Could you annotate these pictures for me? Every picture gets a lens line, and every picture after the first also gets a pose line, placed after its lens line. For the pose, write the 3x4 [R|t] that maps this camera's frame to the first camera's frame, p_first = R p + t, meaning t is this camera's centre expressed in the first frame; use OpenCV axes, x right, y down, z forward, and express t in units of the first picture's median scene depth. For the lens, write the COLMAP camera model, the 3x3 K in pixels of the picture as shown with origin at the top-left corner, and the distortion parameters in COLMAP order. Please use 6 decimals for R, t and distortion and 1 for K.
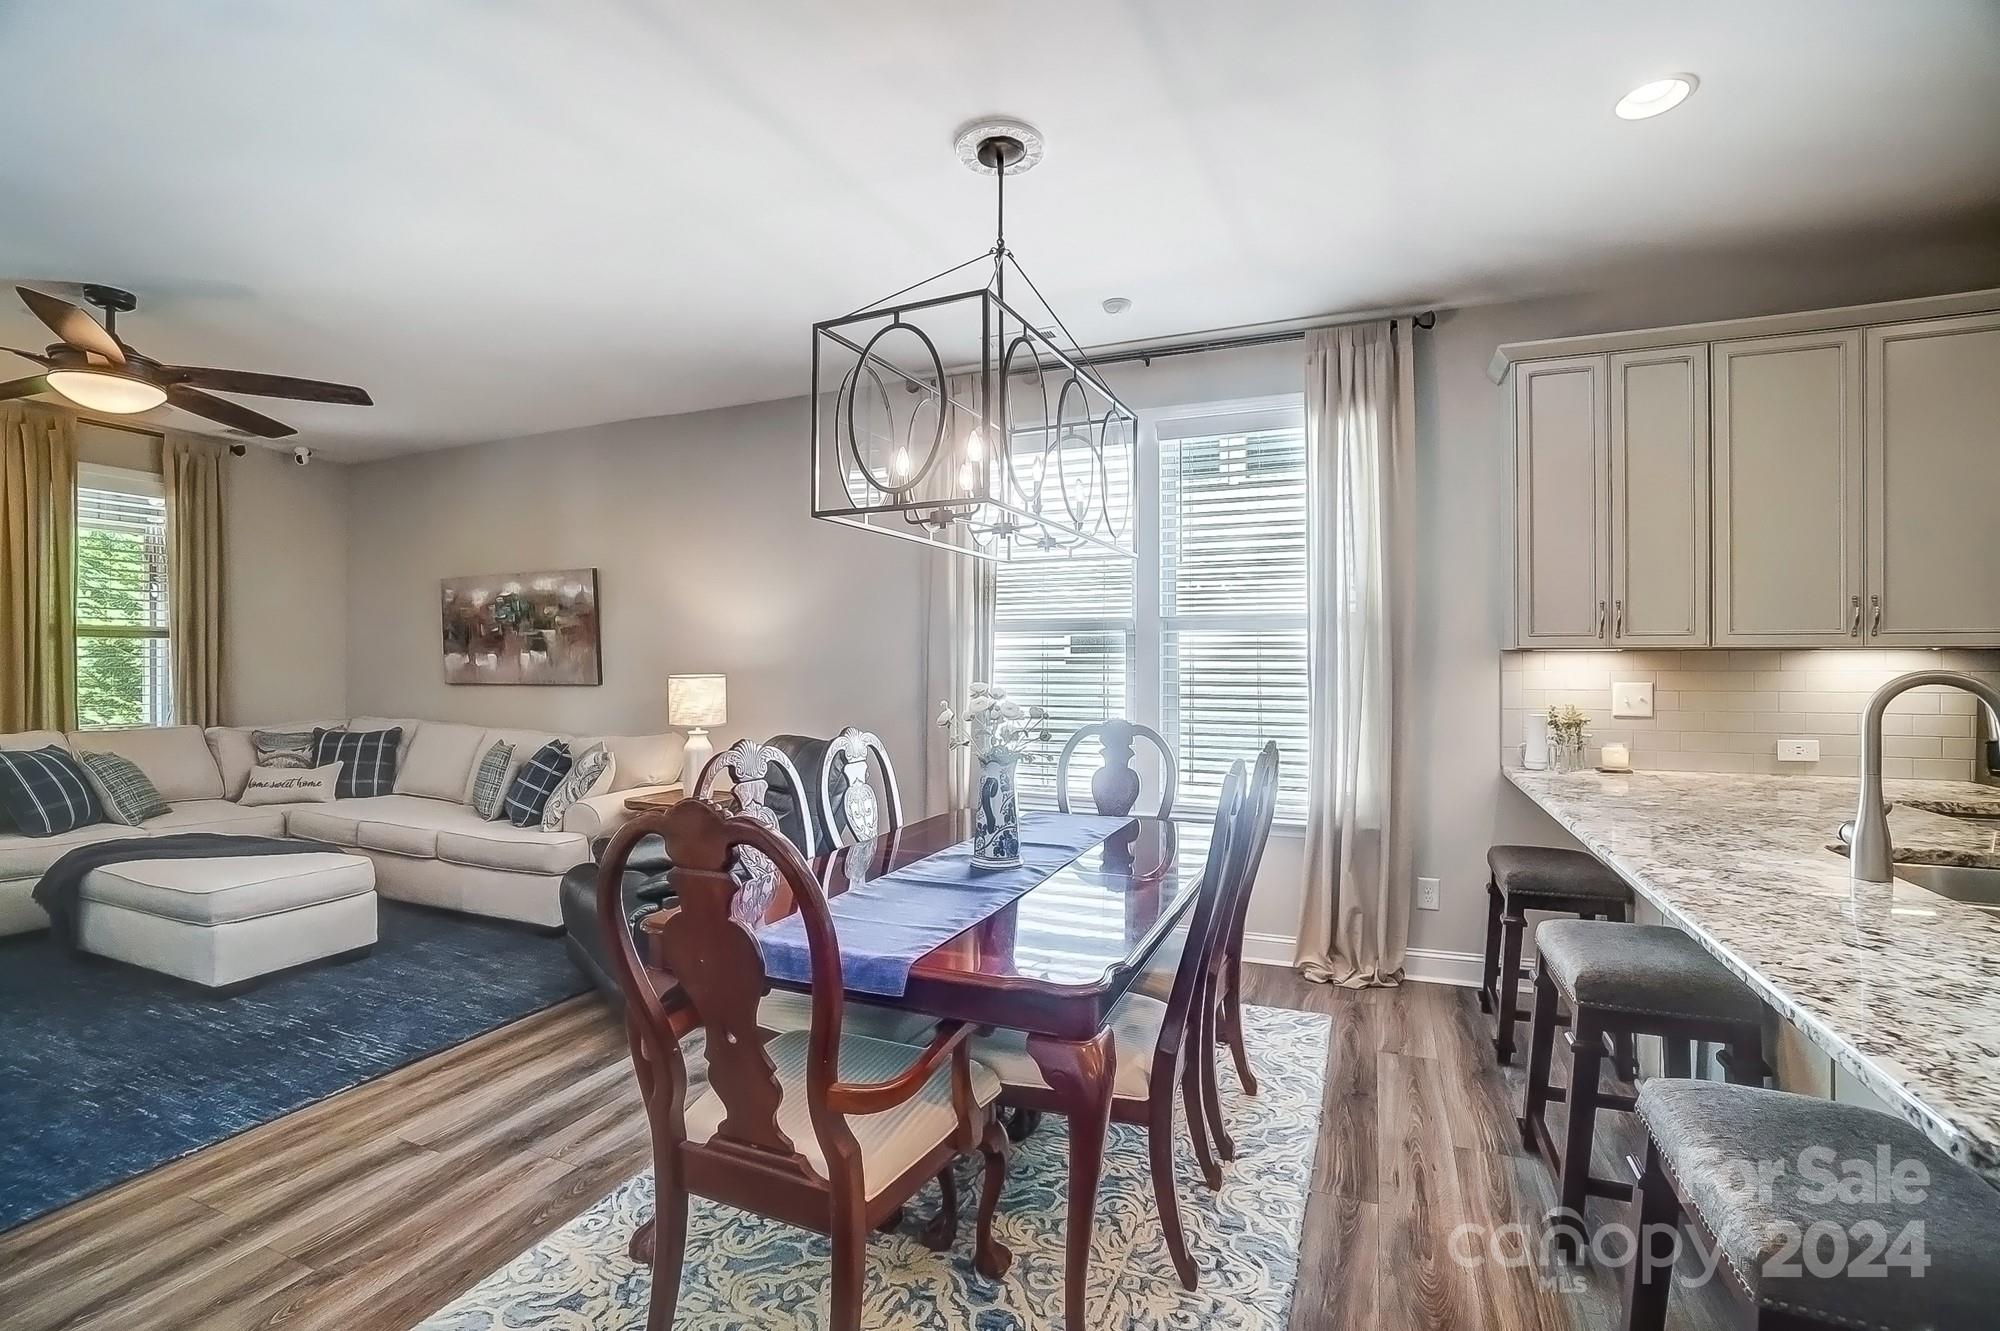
lens RADIAL K [[901.4, 0, 991.1], [0, 901.4, 664.1], [0, 0, 1]] dist [-0.061019, 0.020534]
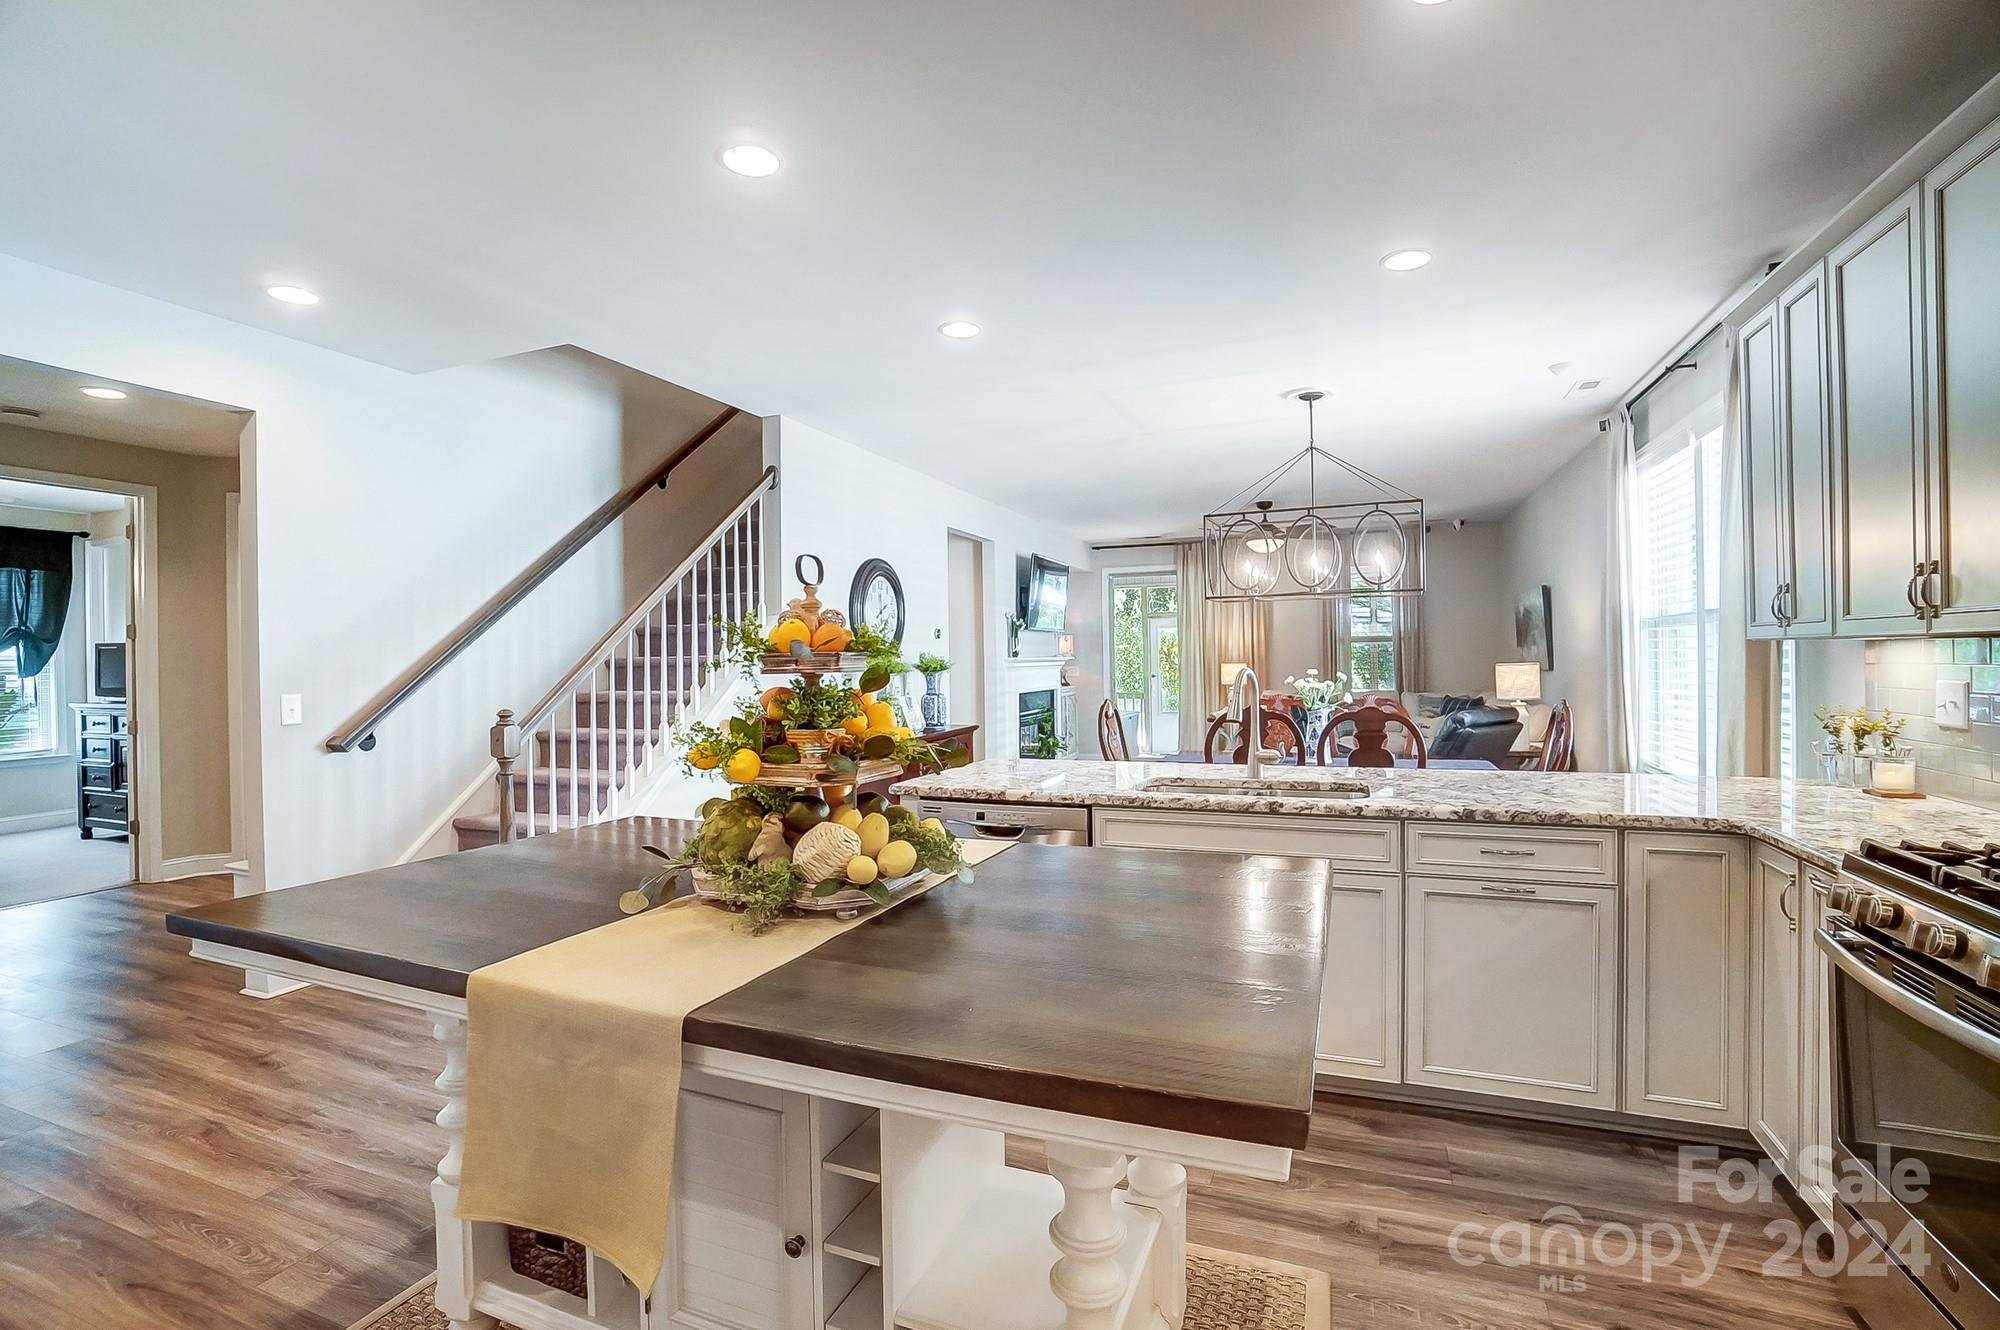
lens RADIAL K [[901.4, 0, 991.1], [0, 901.4, 663.6], [0, 0, 1]] dist [-0.061019, 0.020534]
pose [[0.021645, 0.003628, -0.999759, 1.172491], [0.016502, 0.999856, 0.003986, -0.007711], [0.999630, -0.016585, 0.021582, 0.151293]]
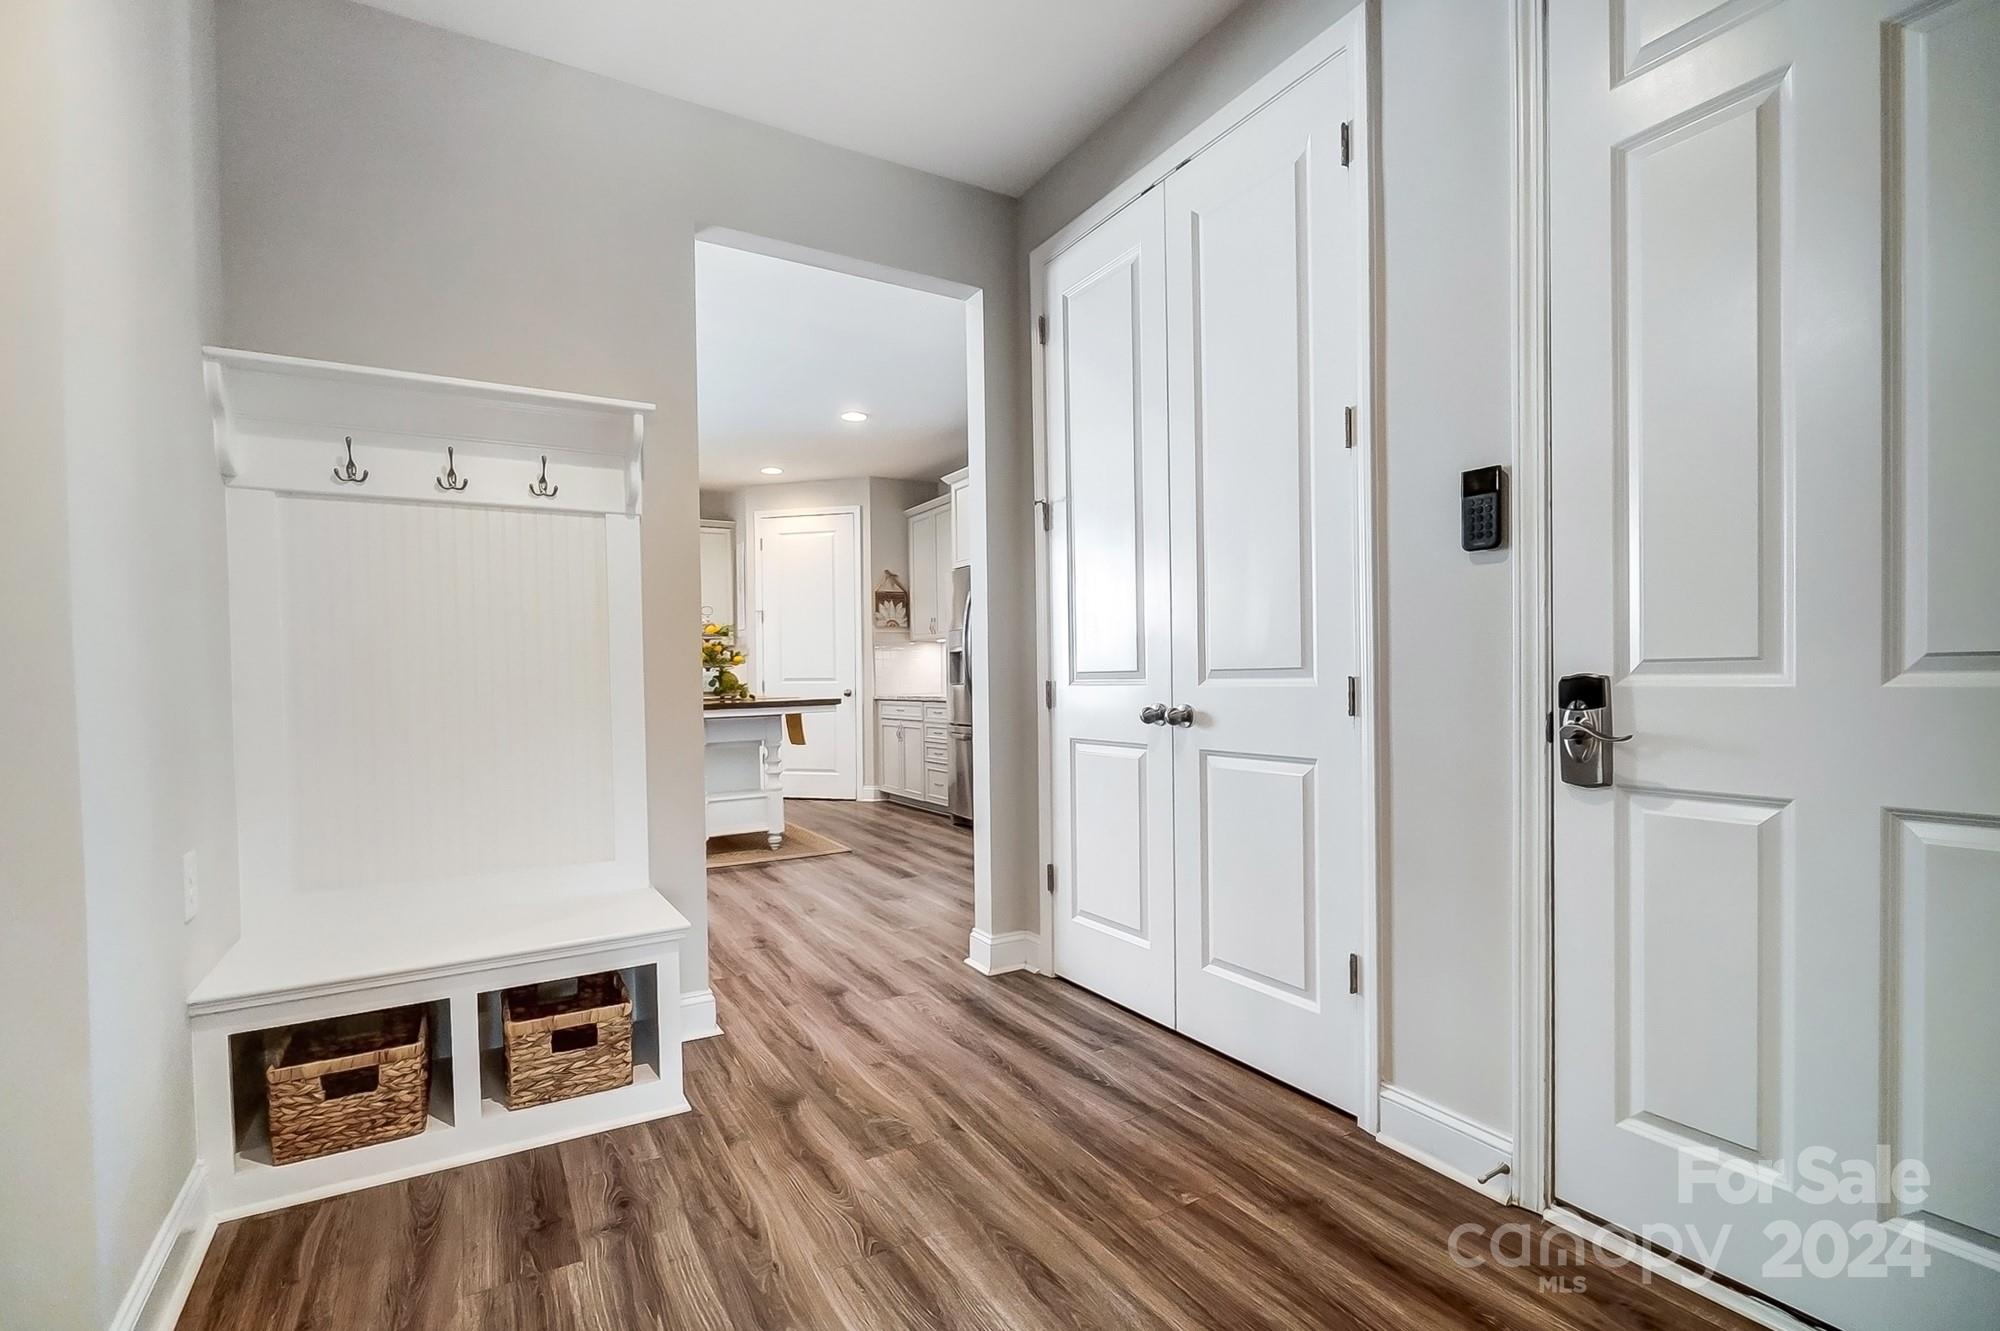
lens RADIAL K [[881.6, 0, 1000.8], [0, 881.6, 698.6], [0, 0, 1]] dist [-0.037553, -0.019505]
pose [[0.577326, -0.031607, 0.815902, -0.110624], [0.015381, 0.999494, 0.027836, 0.060988], [-0.816369, -0.003520, 0.577520, -1.122226]]
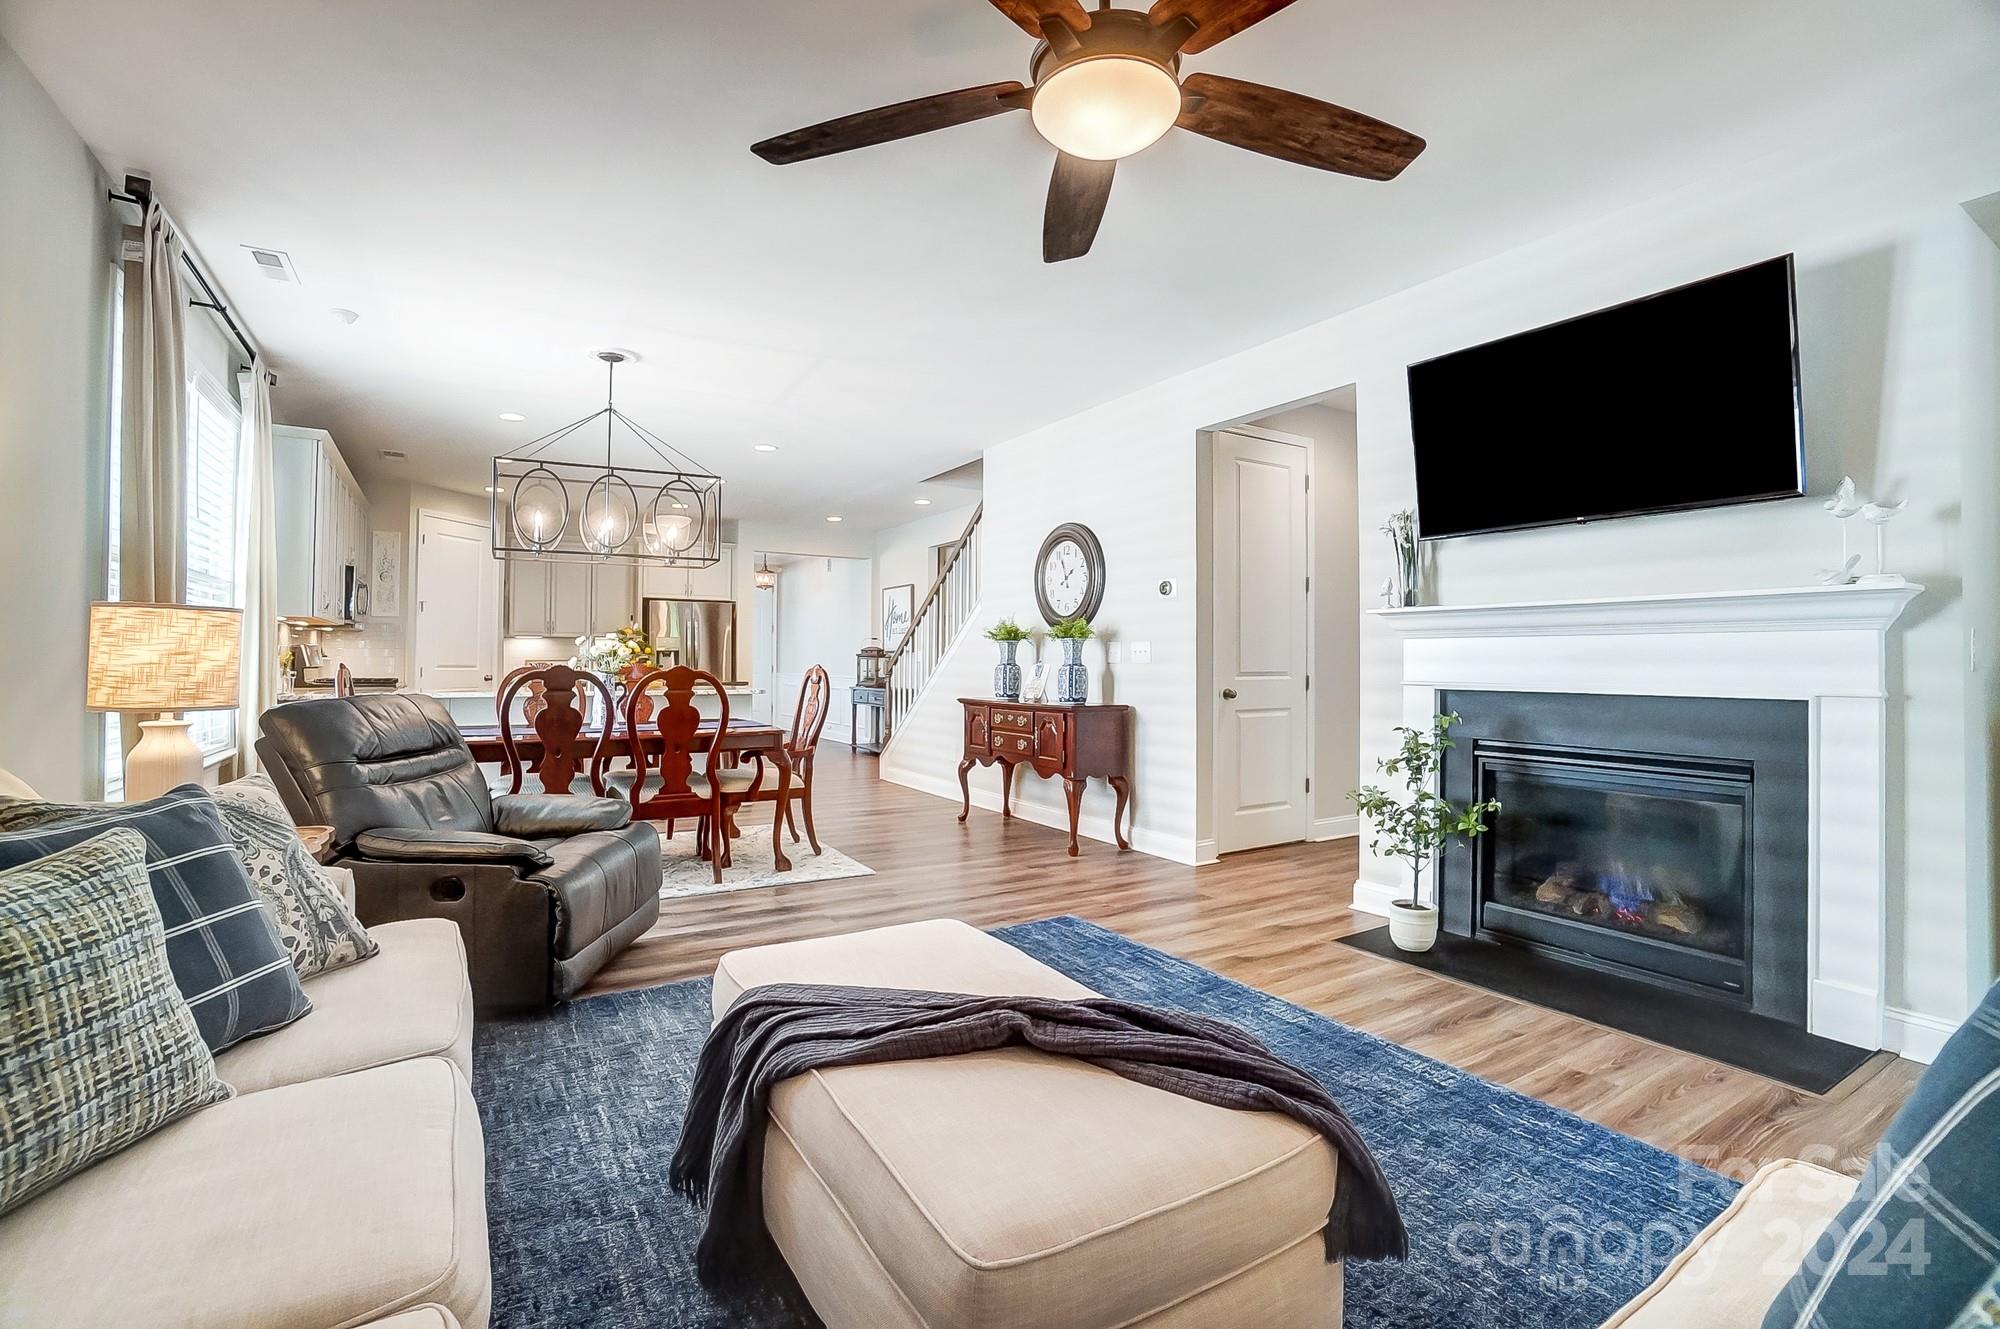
lens RADIAL K [[876.9, 0, 1000.0], [0, 876.9, 664.5], [0, 0, 1]] dist [-0.077372, 0.033516]
pose [[-0.821010, -0.007916, 0.570860, -1.047472], [-0.006463, 0.999969, 0.004572, 0.043698], [-0.570878, 0.000064, -0.821035, 1.224623]]
